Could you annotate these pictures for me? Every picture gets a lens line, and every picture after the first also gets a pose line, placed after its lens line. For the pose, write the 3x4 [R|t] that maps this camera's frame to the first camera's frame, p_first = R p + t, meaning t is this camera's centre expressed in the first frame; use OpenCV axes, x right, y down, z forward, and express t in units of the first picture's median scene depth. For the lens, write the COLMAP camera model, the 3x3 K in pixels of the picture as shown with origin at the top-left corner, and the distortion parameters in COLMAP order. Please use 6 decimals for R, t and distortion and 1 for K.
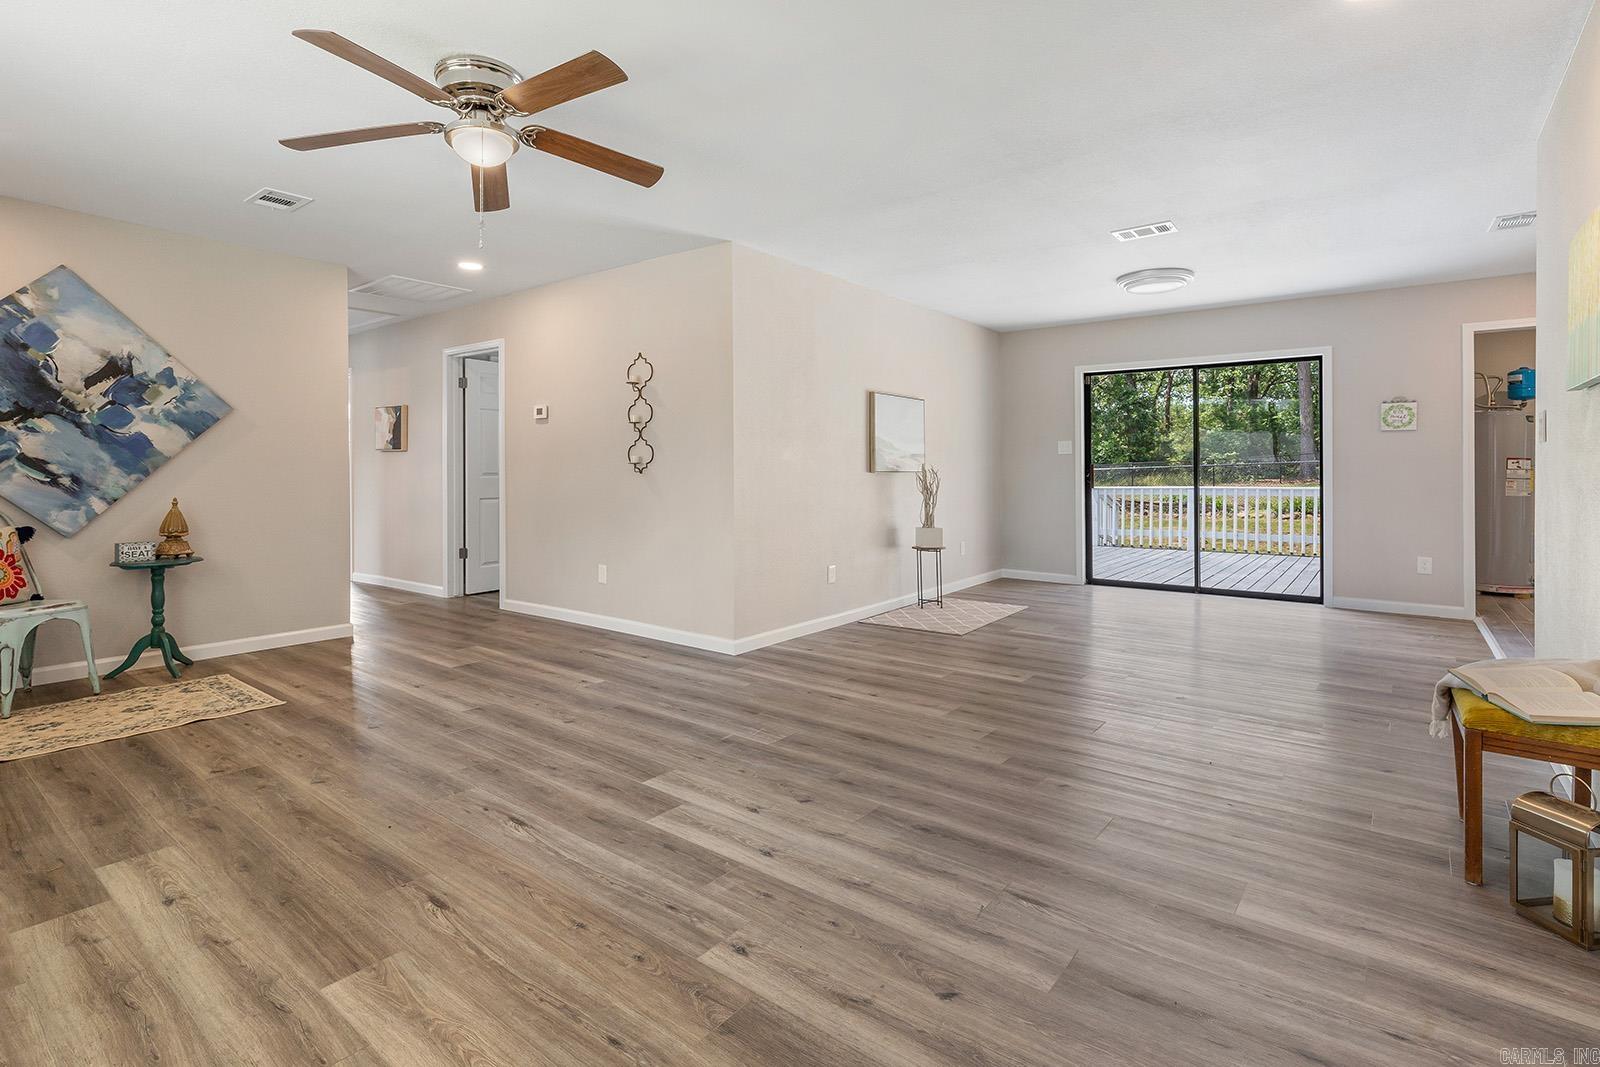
lens RADIAL K [[790.8, 0, 793.0], [0, 790.8, 468.1], [0, 0, 1]] dist [0.002577, 0.000384]
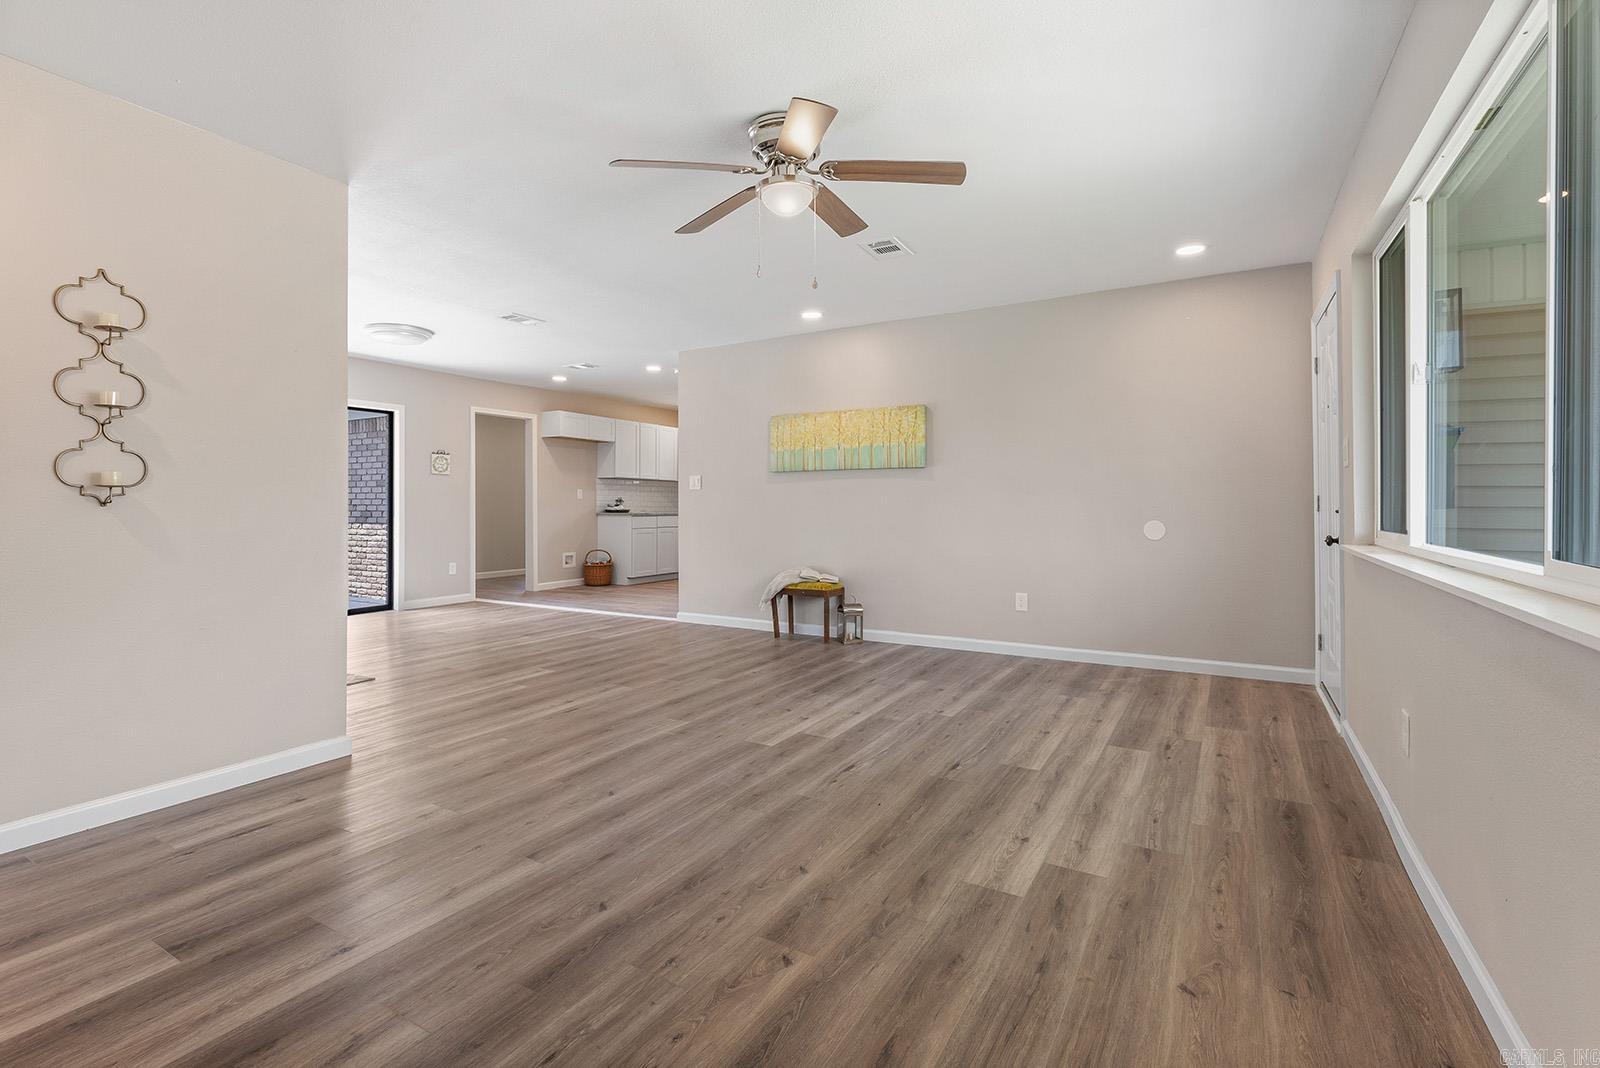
lens RADIAL K [[717.5, 0, 795.0], [0, 717.5, 513.6], [0, 0, 1]] dist [0.001137, -0.000223]
pose [[-0.135589, -0.011835, 0.990694, -1.020416], [0.000671, 0.999927, 0.012038, -0.008506], [-0.990765, 0.002297, -0.135571, 0.819973]]
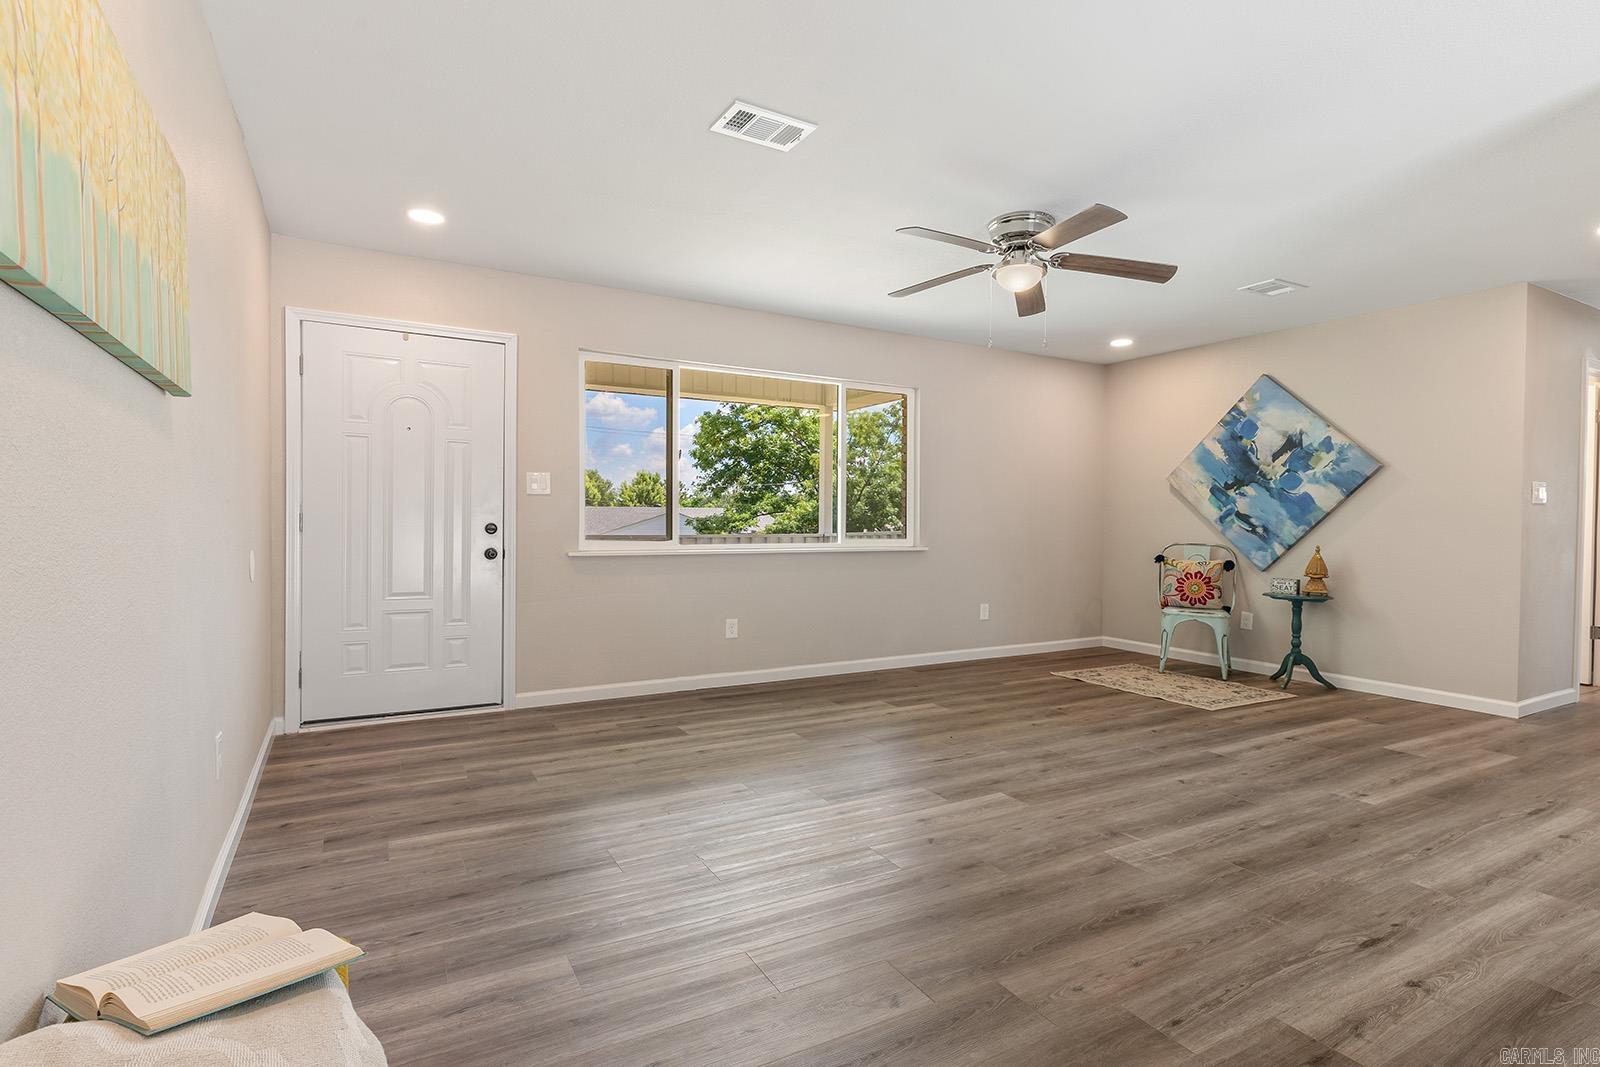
lens RADIAL K [[759.2, 0, 800.0], [0, 759.2, 533.5], [0, 0, 1]] dist [-0.000187, -0.000055]
pose [[-0.382156, 0.012411, -0.924015, 0.679062], [-0.002874, 0.999889, 0.014619, 0.005453], [0.924093, 0.008243, -0.382078, 0.837162]]
